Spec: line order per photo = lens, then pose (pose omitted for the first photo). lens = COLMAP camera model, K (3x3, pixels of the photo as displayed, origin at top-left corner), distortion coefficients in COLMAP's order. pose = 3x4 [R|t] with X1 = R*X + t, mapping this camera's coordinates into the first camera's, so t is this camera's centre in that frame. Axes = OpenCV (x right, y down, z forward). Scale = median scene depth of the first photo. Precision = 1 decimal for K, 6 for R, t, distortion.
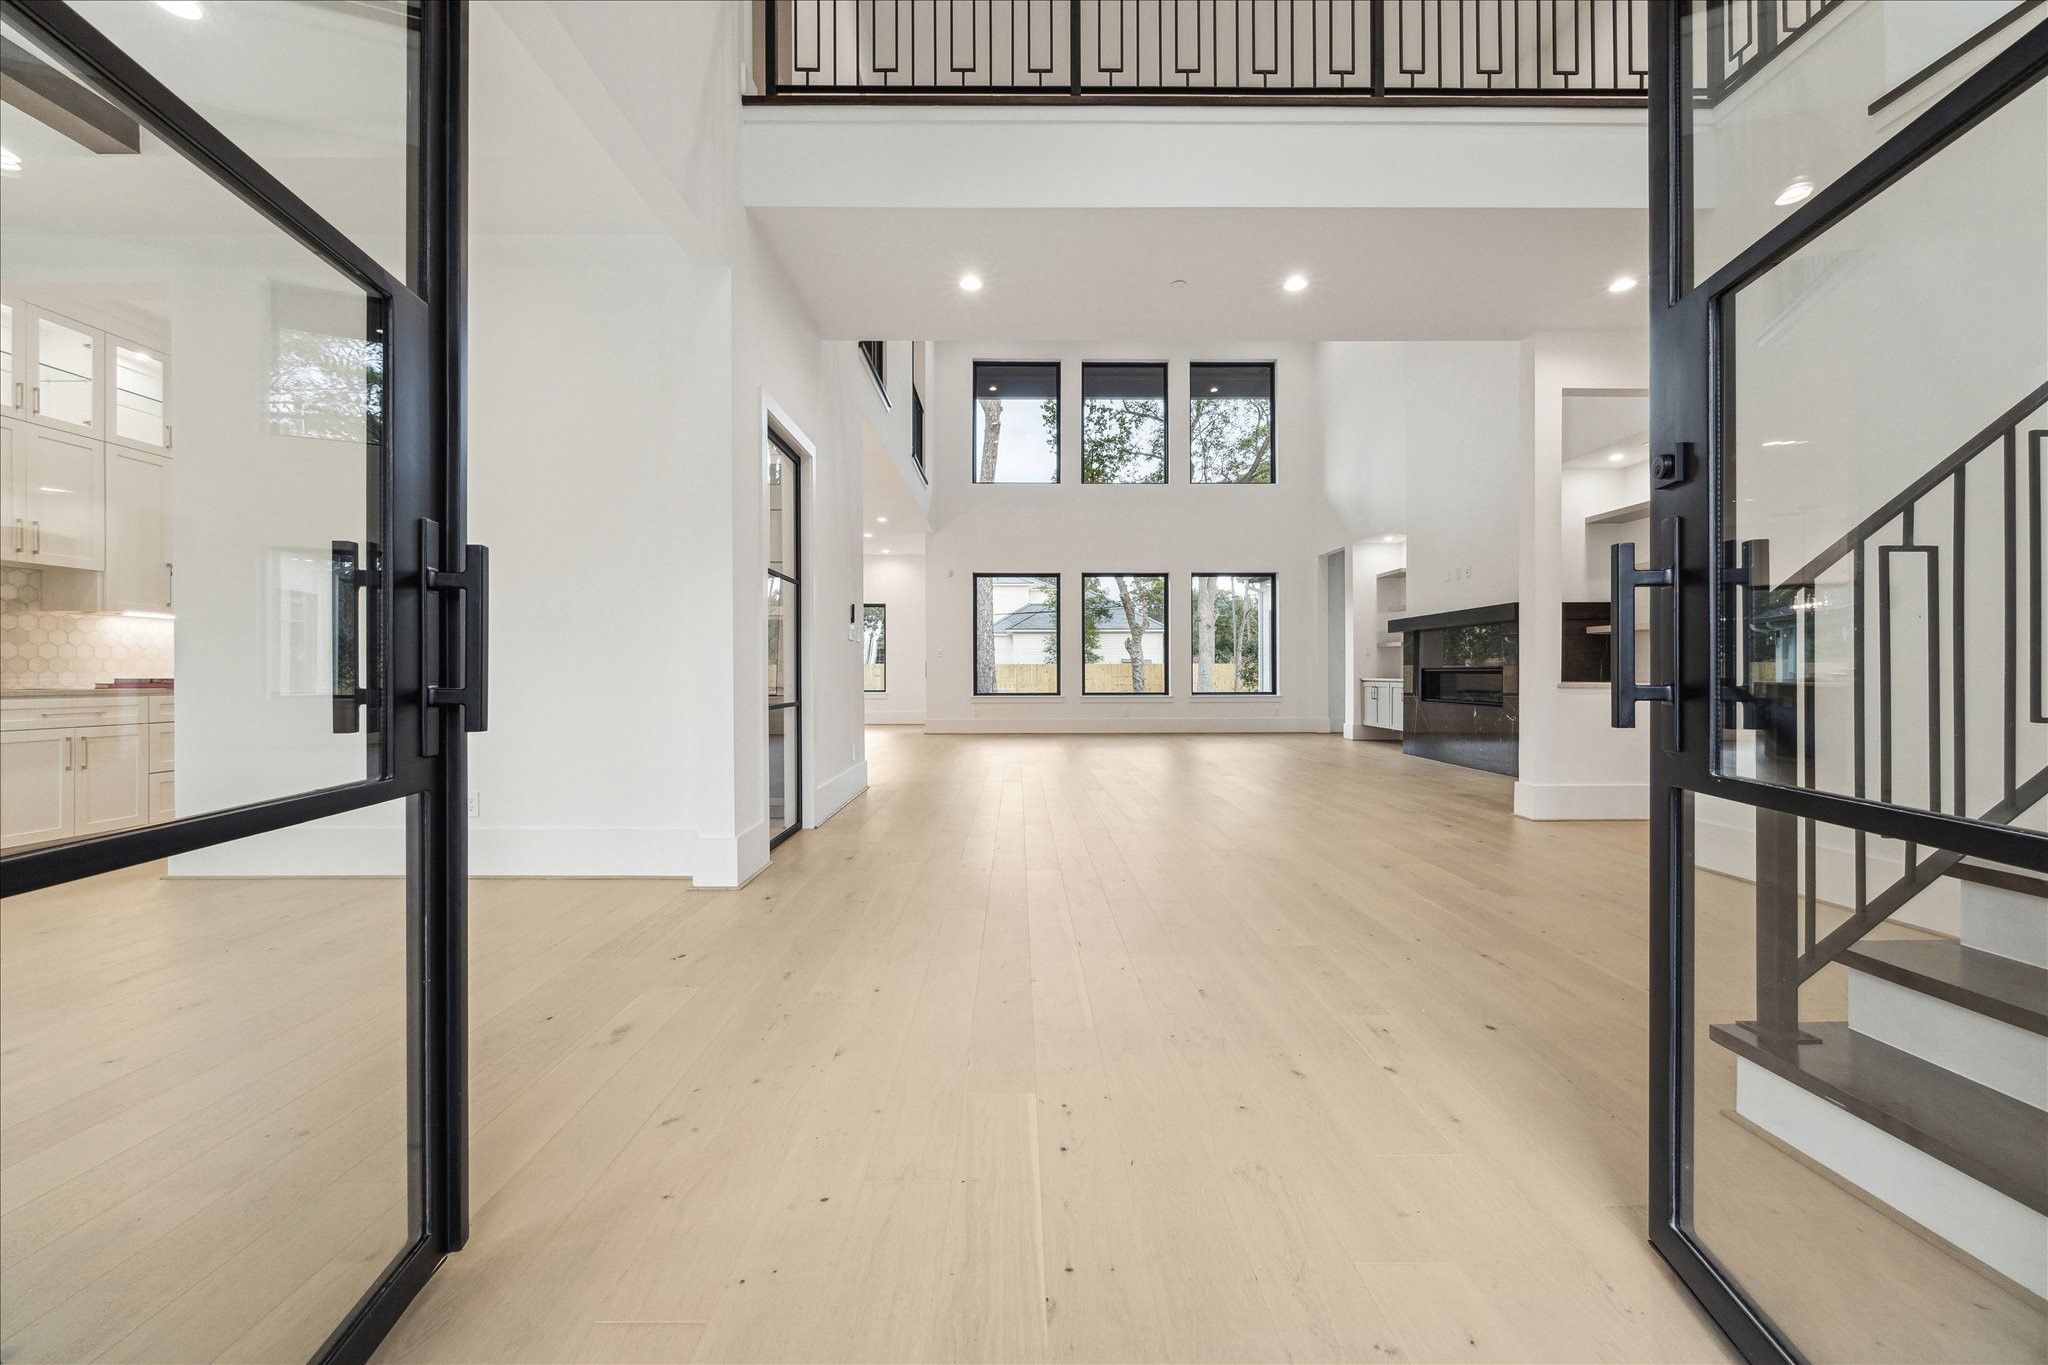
lens RADIAL K [[900.4, 0, 1029.3], [0, 900.4, 686.1], [0, 0, 1]] dist [-0.004475, -0.000773]
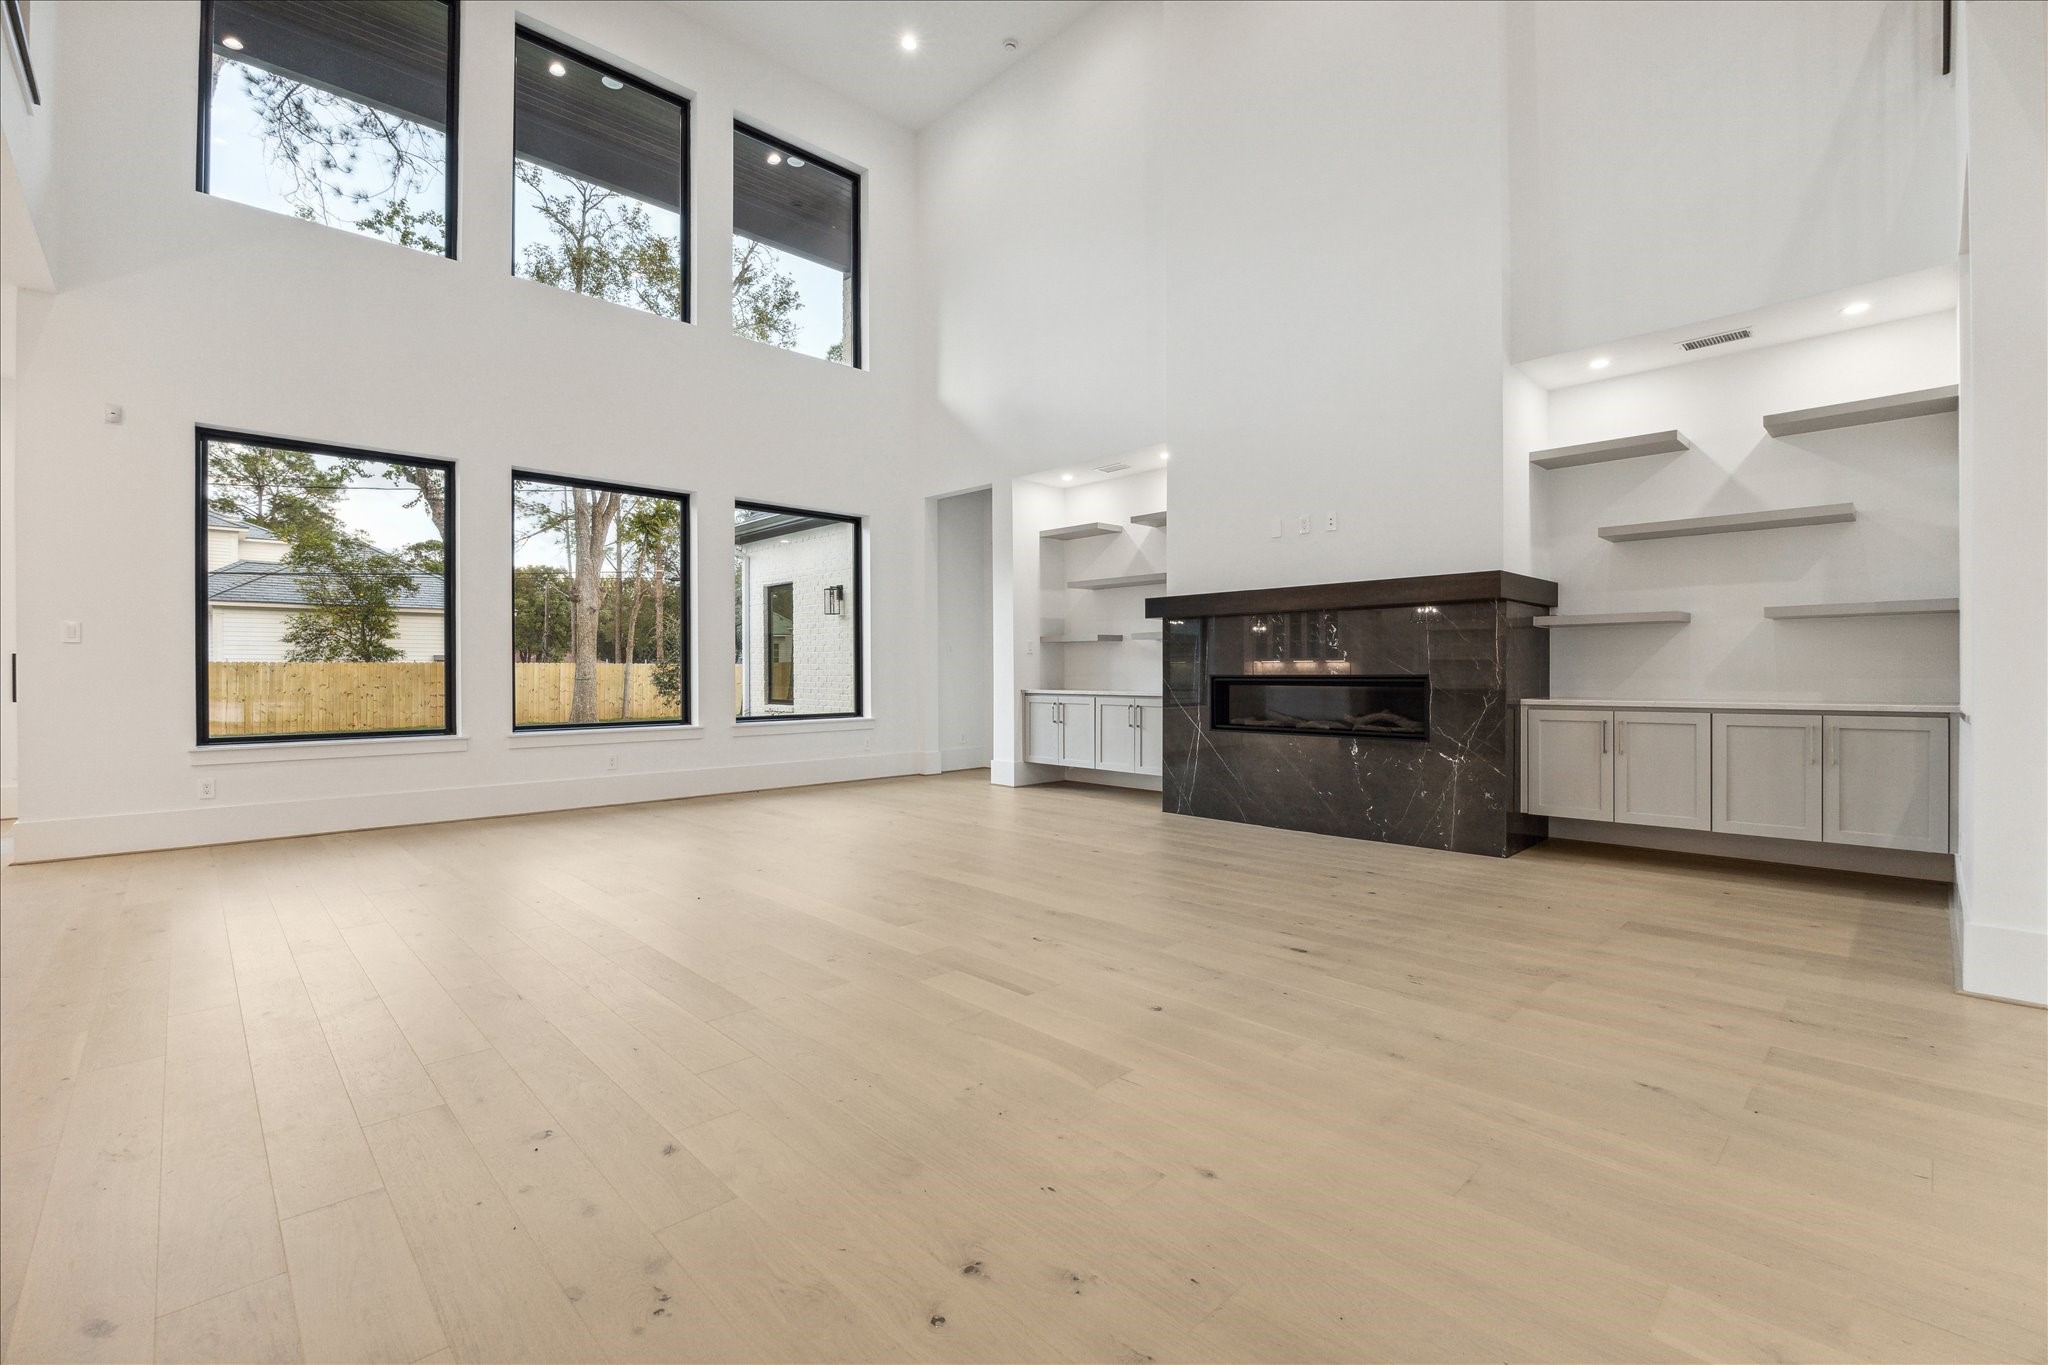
lens RADIAL K [[900.4, 0, 1023.1], [0, 900.4, 676.6], [0, 0, 1]] dist [-0.004475, -0.000773]
pose [[0.726691, -0.003729, 0.686954, -0.071820], [0.011072, 0.999919, -0.006286, -0.012832], [-0.686875, 0.012174, 0.726673, 0.501586]]
